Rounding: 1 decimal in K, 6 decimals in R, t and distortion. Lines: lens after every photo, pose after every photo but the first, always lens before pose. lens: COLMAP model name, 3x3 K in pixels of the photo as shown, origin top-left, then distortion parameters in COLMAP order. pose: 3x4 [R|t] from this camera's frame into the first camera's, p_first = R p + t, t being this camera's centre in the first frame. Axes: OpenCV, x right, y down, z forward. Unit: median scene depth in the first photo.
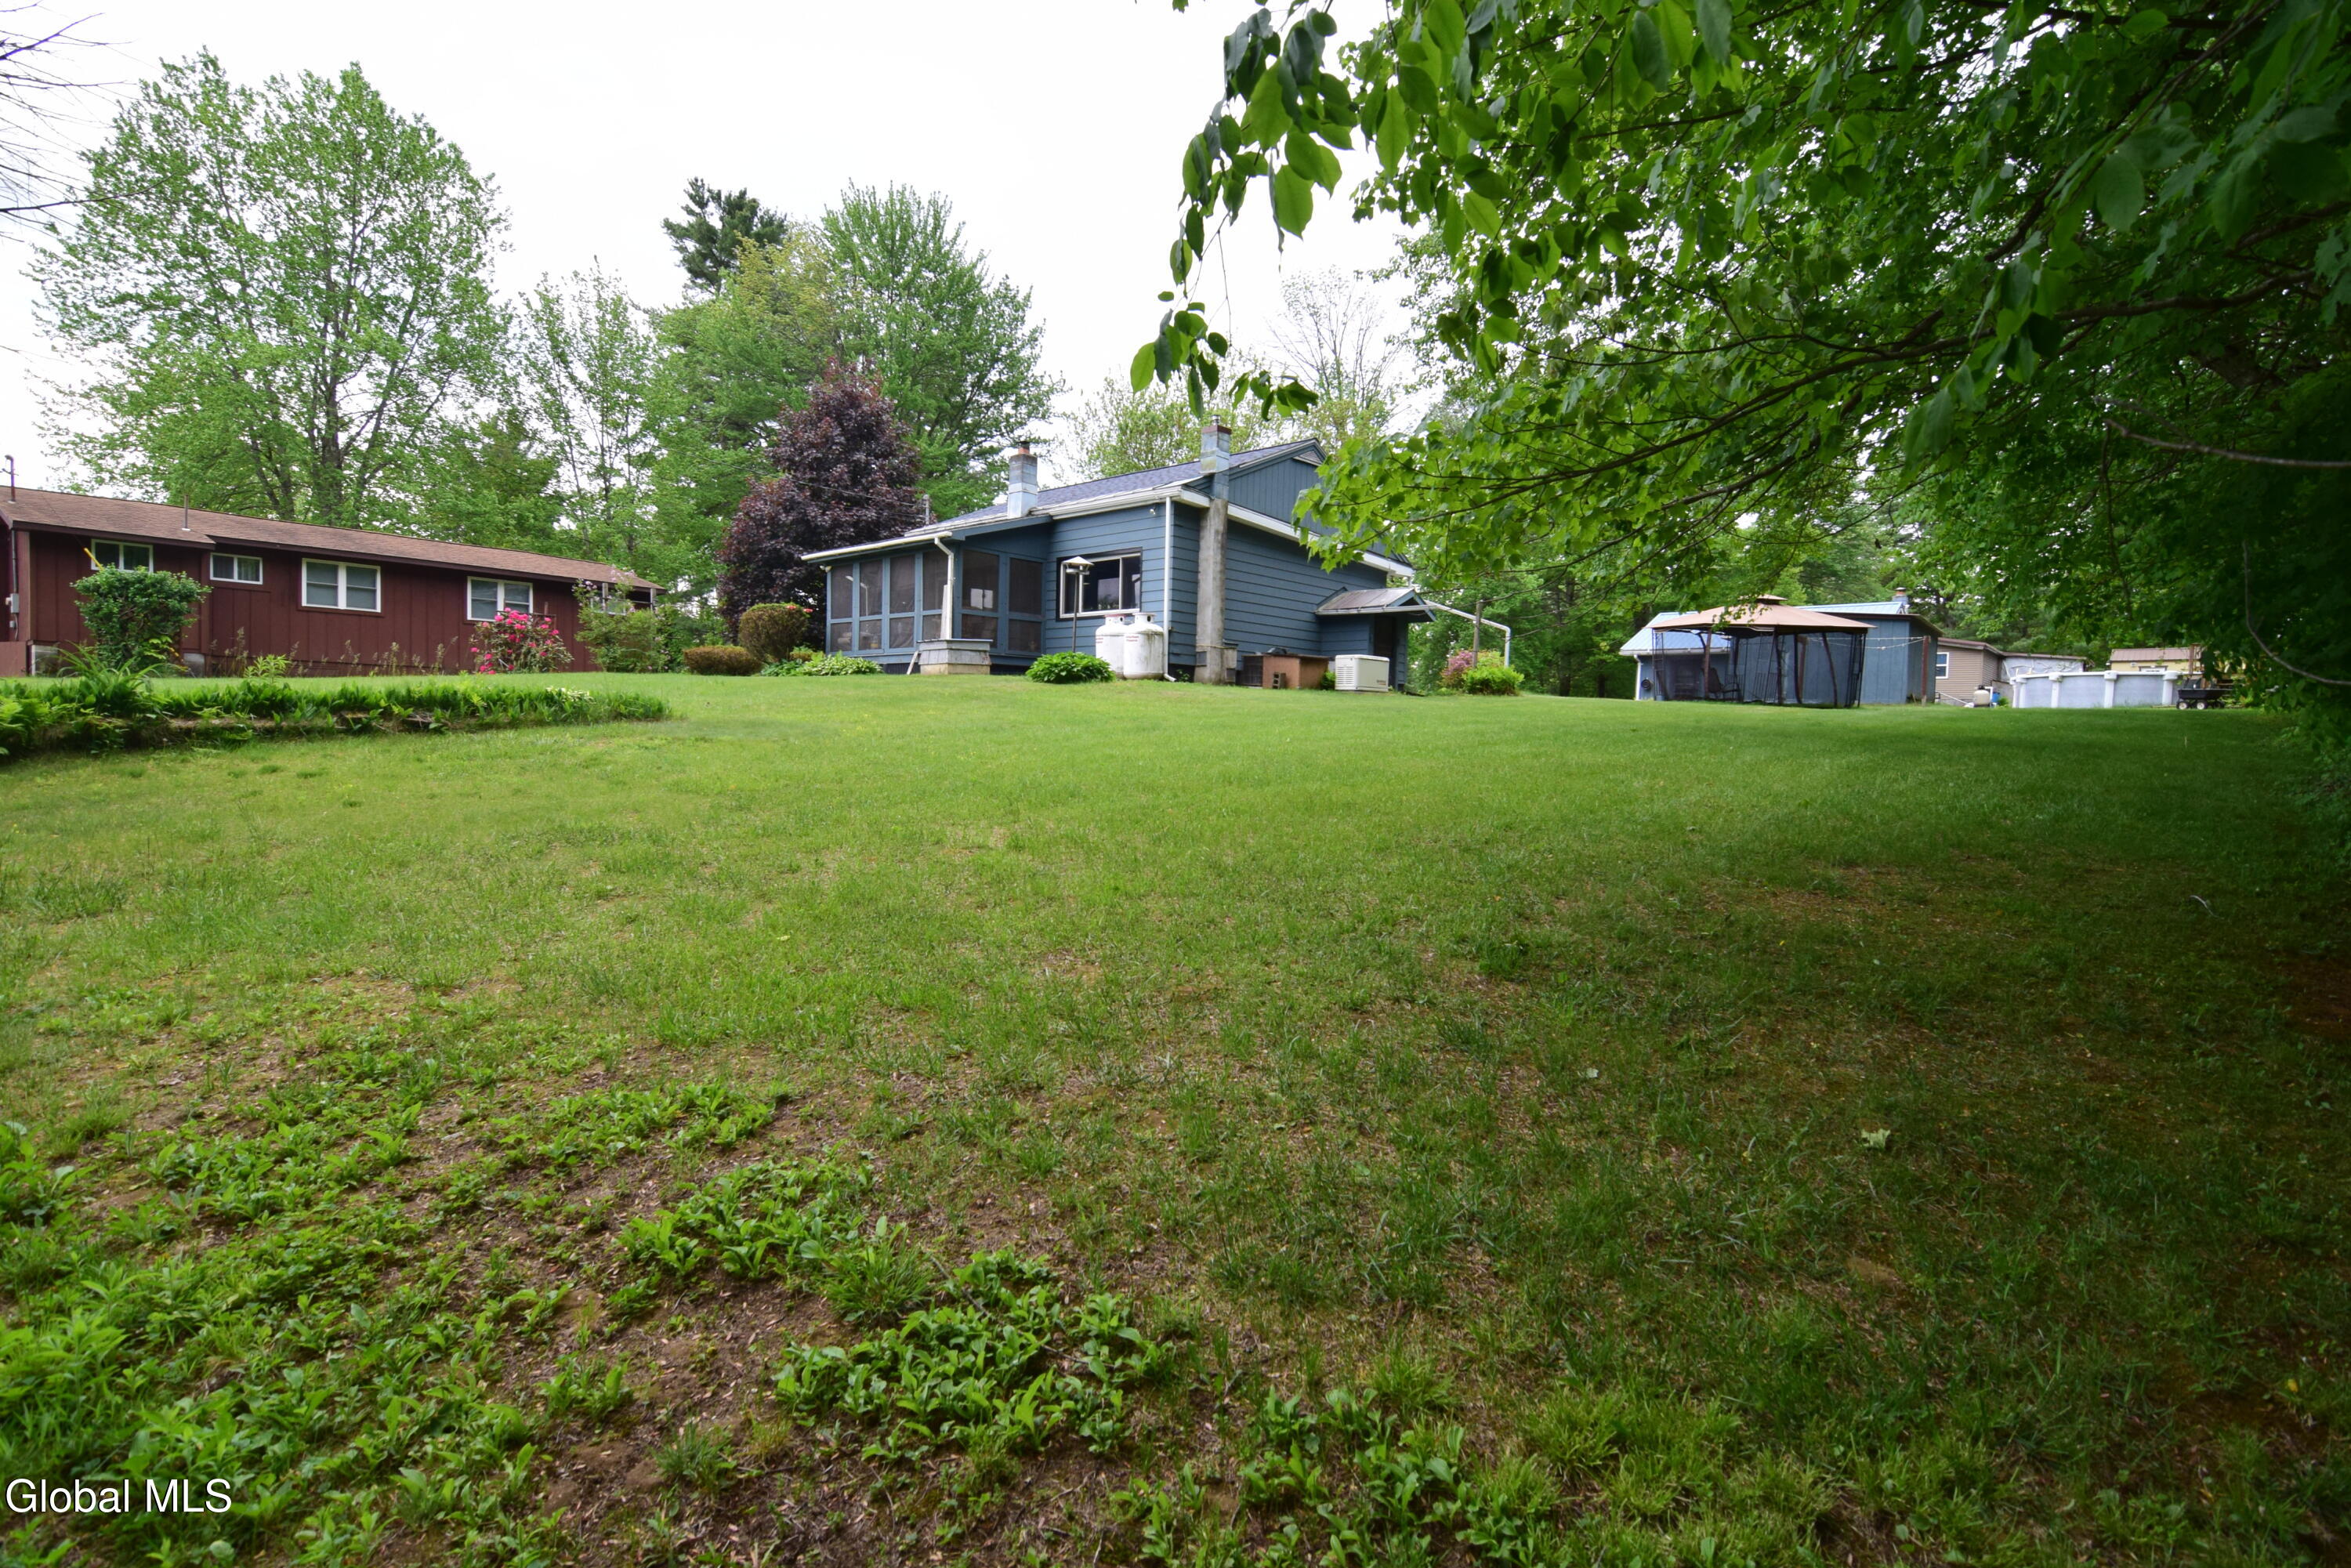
lens RADIAL K [[1107.7, 0, 1177.0], [0, 1107.7, 794.9], [0, 0, 1]] dist [-0.000641, -0.014185]
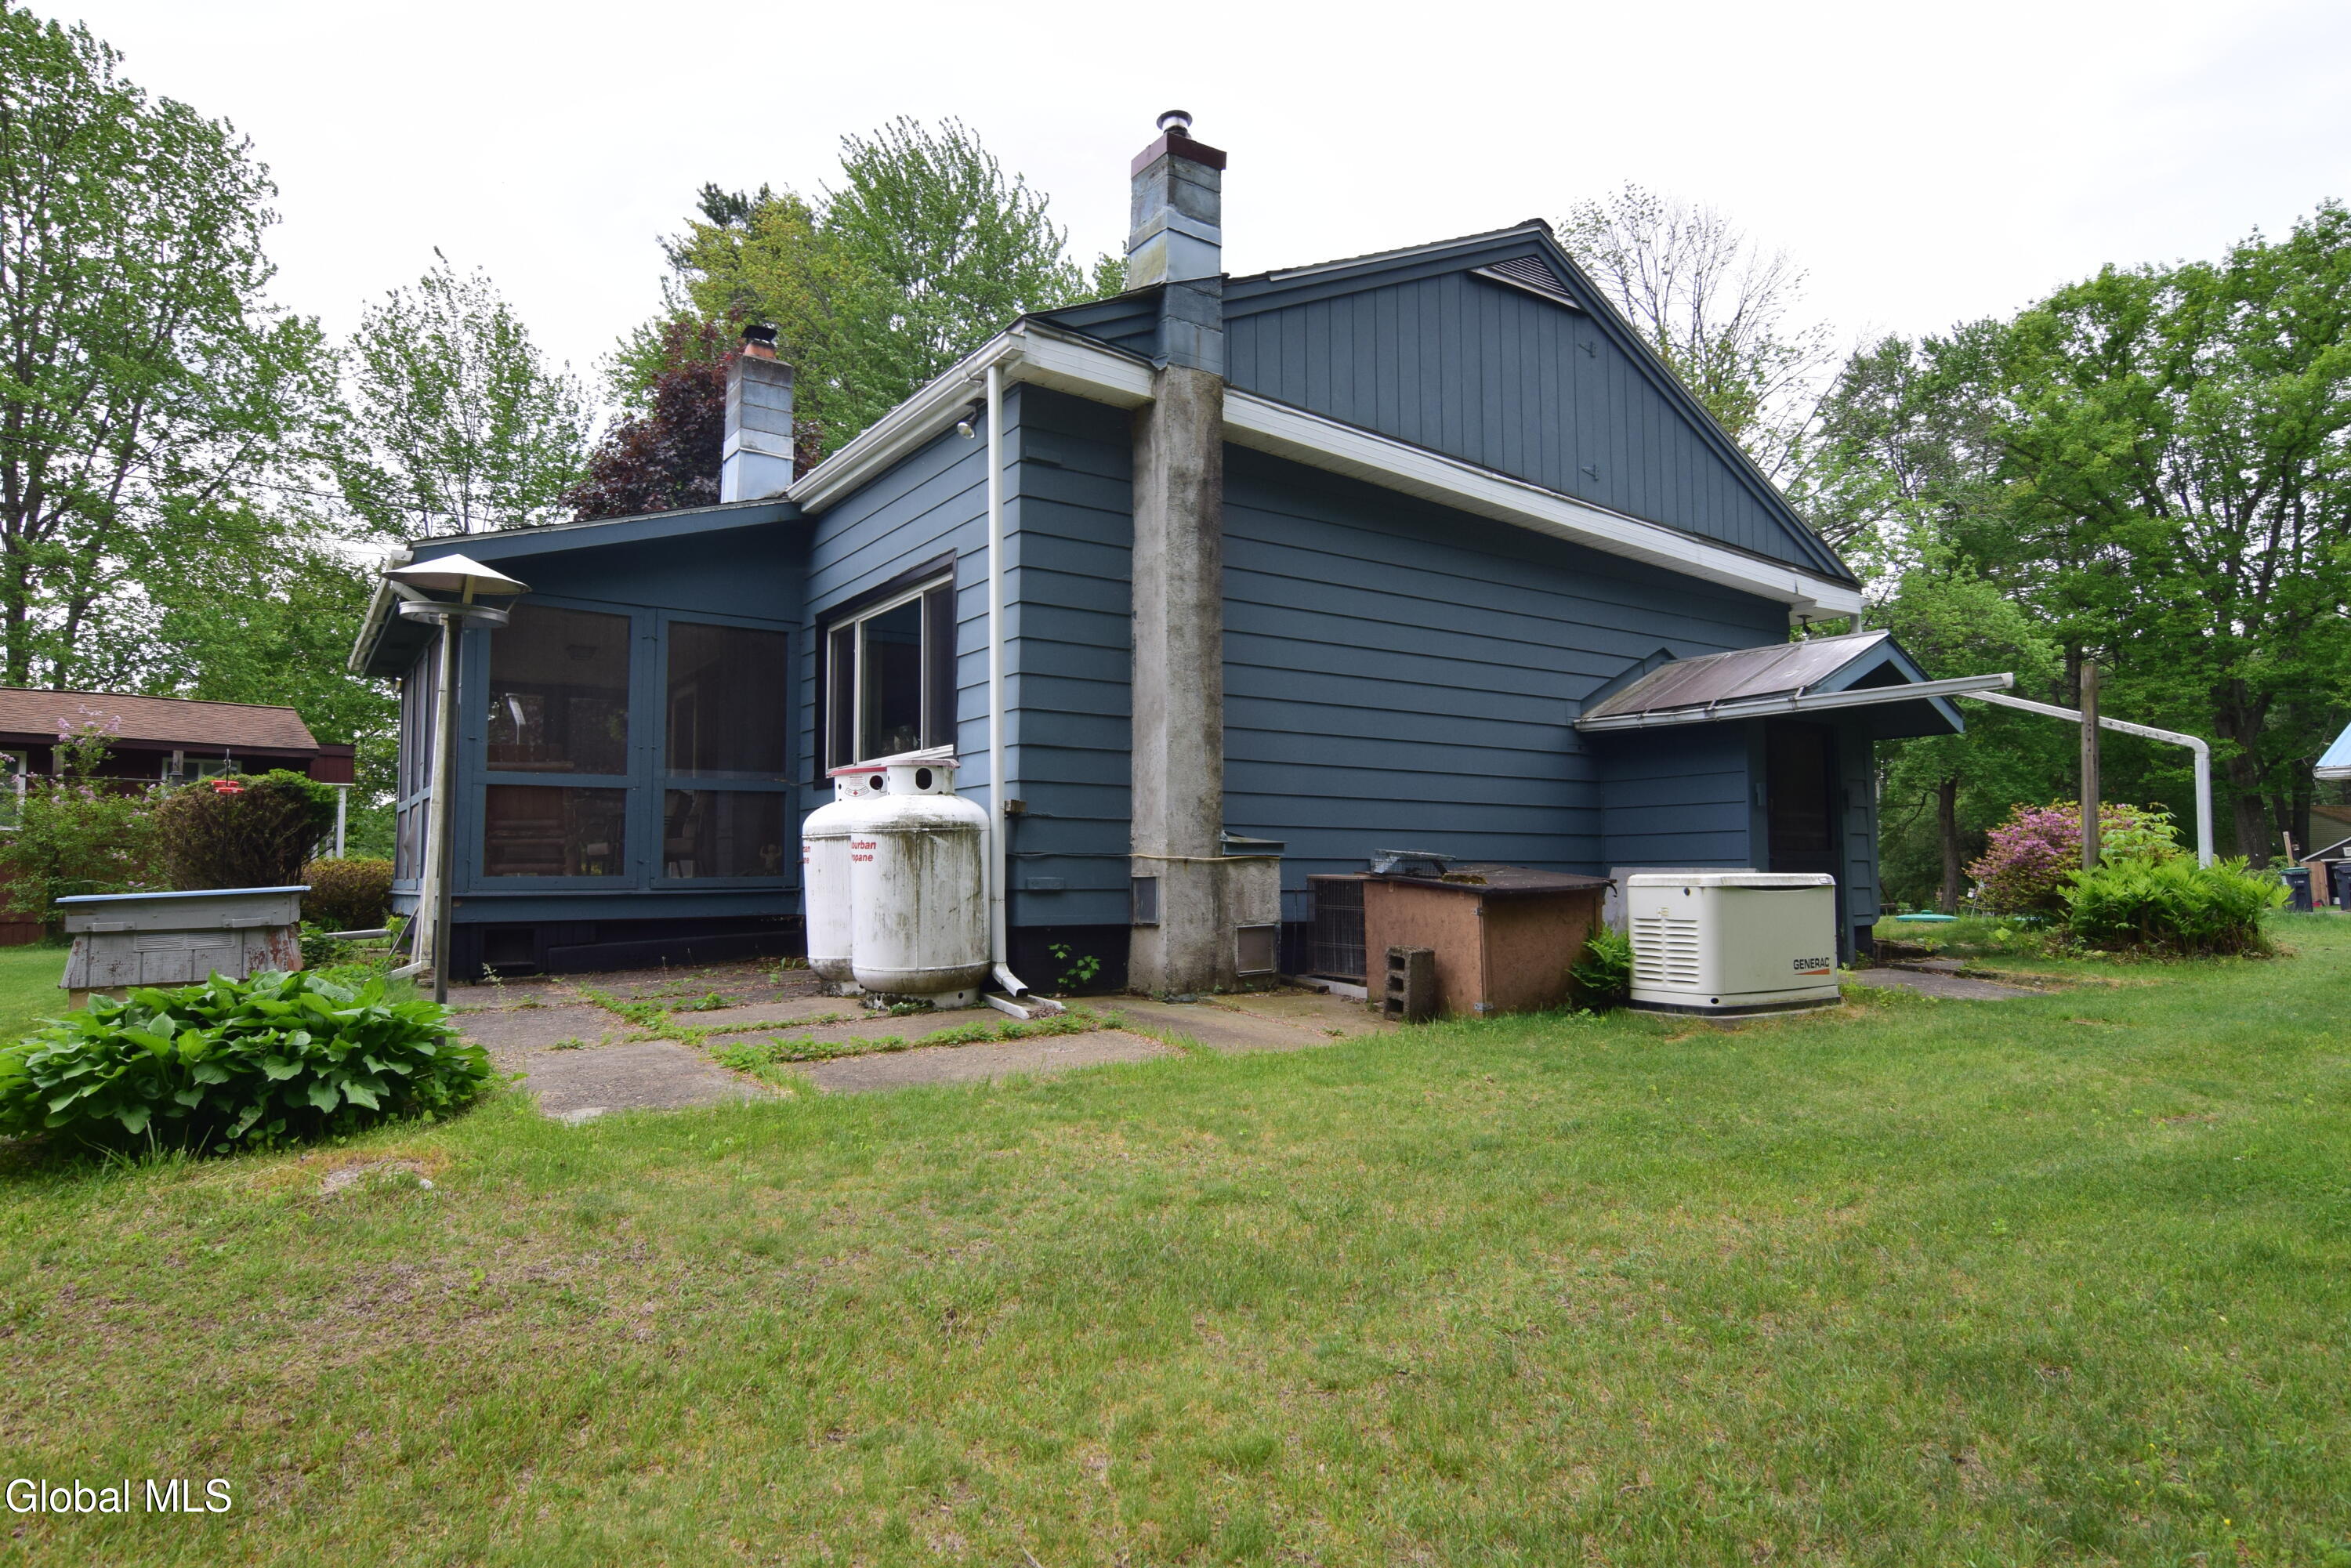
lens RADIAL K [[1280.4, 0, 1164.0], [0, 1280.4, 785.5], [0, 0, 1]] dist [-0.004275, -0.001823]
pose [[0.966811, -0.041568, -0.252087, 0.113532], [0.008955, 0.991583, -0.129164, -0.108623], [0.255334, 0.122619, 0.959046, 0.665803]]
